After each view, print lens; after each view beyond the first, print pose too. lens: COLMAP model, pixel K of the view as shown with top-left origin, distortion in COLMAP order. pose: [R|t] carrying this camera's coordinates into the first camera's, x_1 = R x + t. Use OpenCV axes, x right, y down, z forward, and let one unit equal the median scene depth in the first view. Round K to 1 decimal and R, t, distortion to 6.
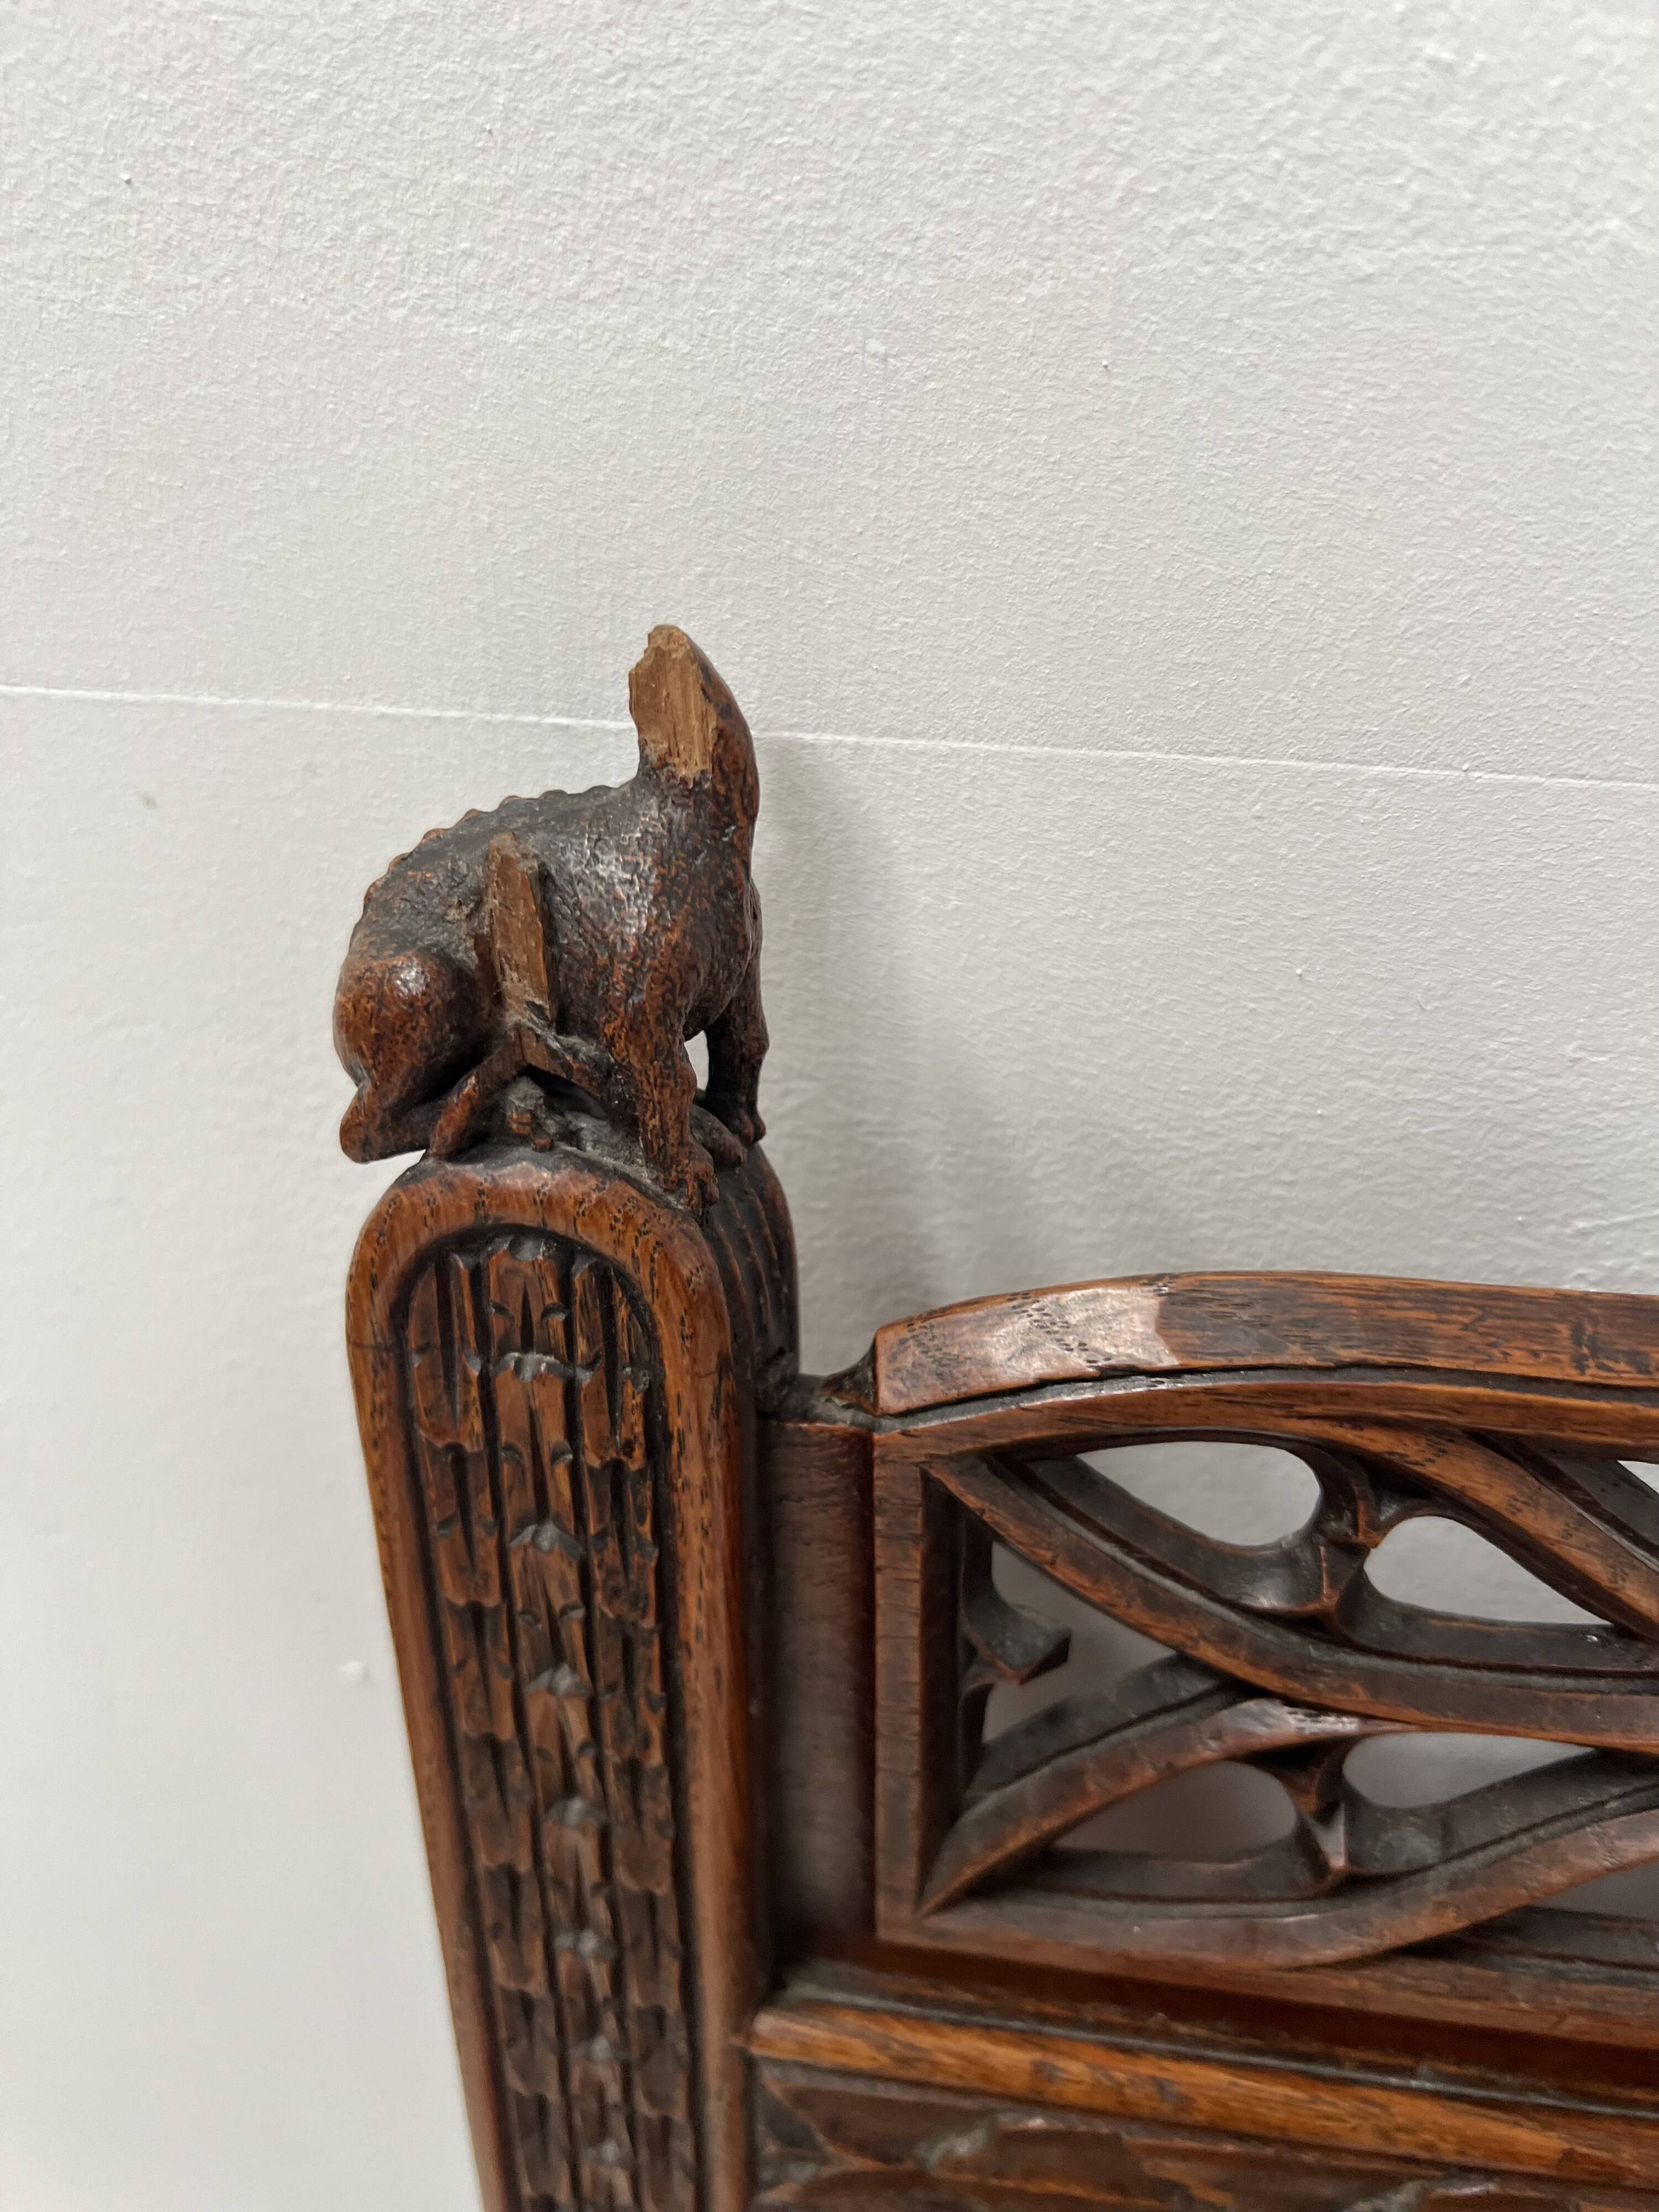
lens RADIAL K [[1703.0, 0, 829.5], [0, 1703.0, 1106.0], [0, 0, 1]] dist [0.024182, -0.039316]
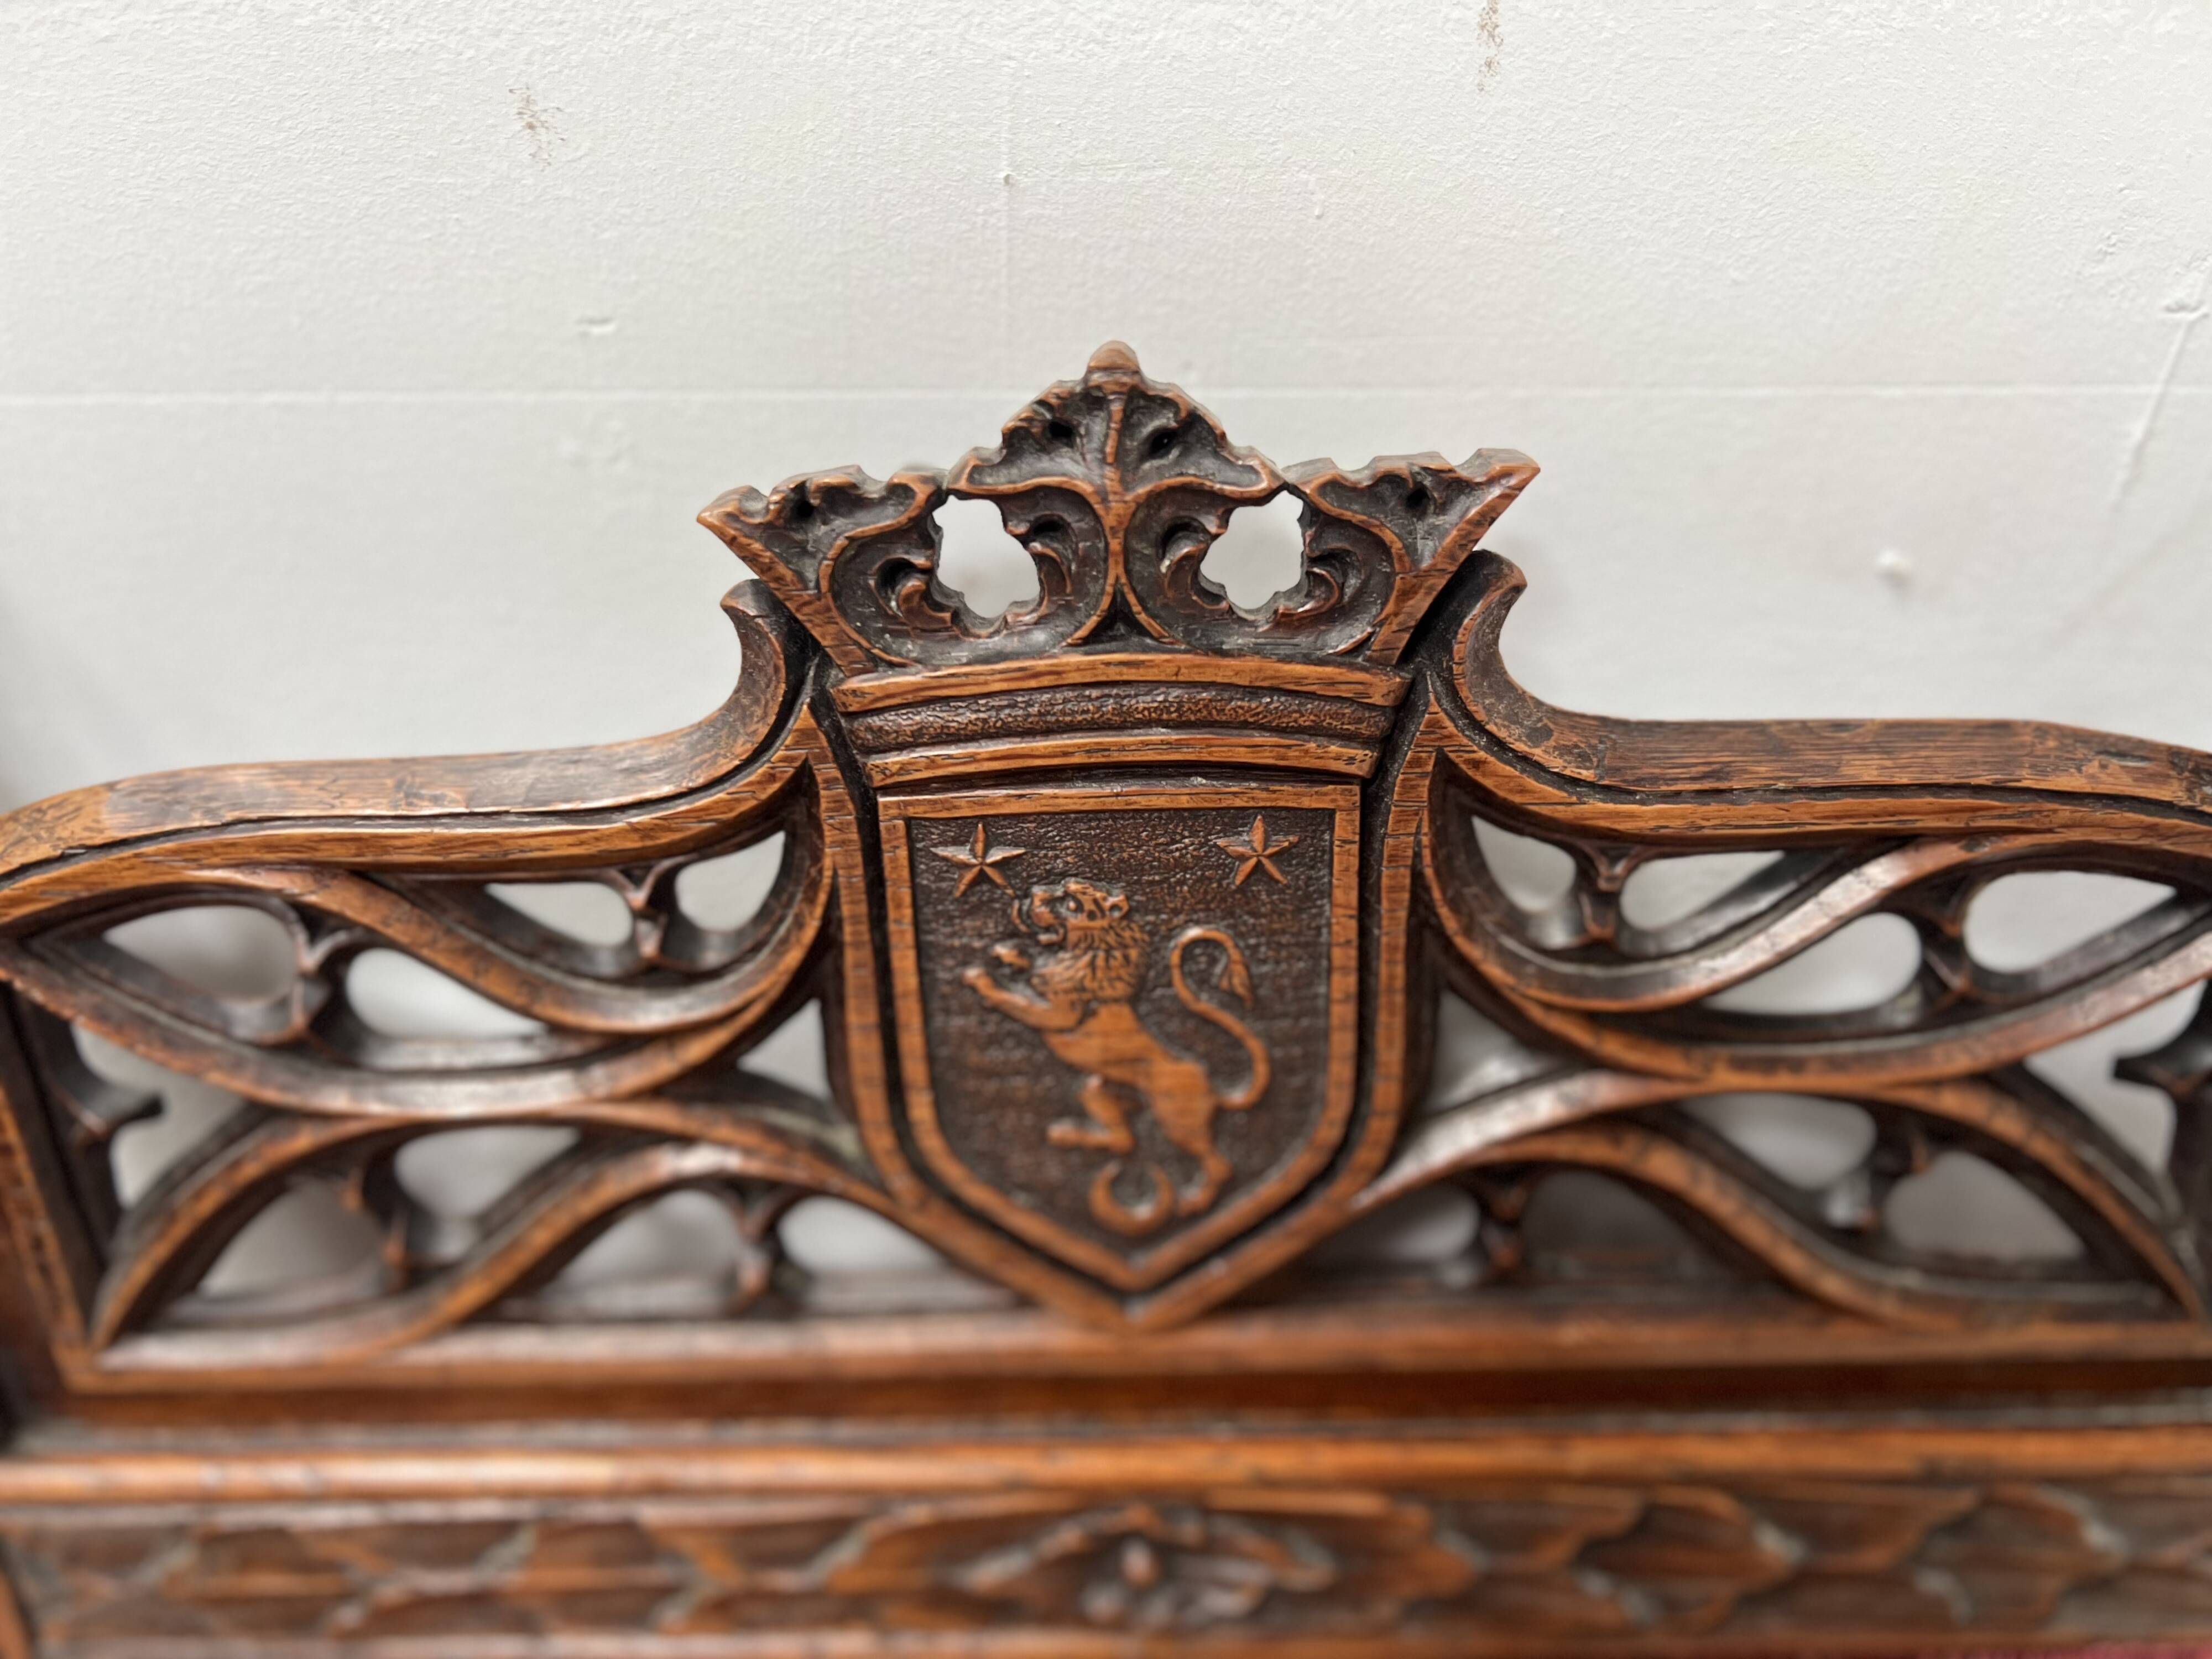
lens RADIAL K [[1703.0, 0, 1106.0], [0, 1703.0, 829.5], [0, 0, 1]] dist [0.024182, -0.039316]
pose [[0.991505, -0.079313, 0.103086, 0.858917], [0.088251, 0.992444, -0.085246, 0.337292], [-0.095546, 0.093619, 0.991013, -0.397852]]
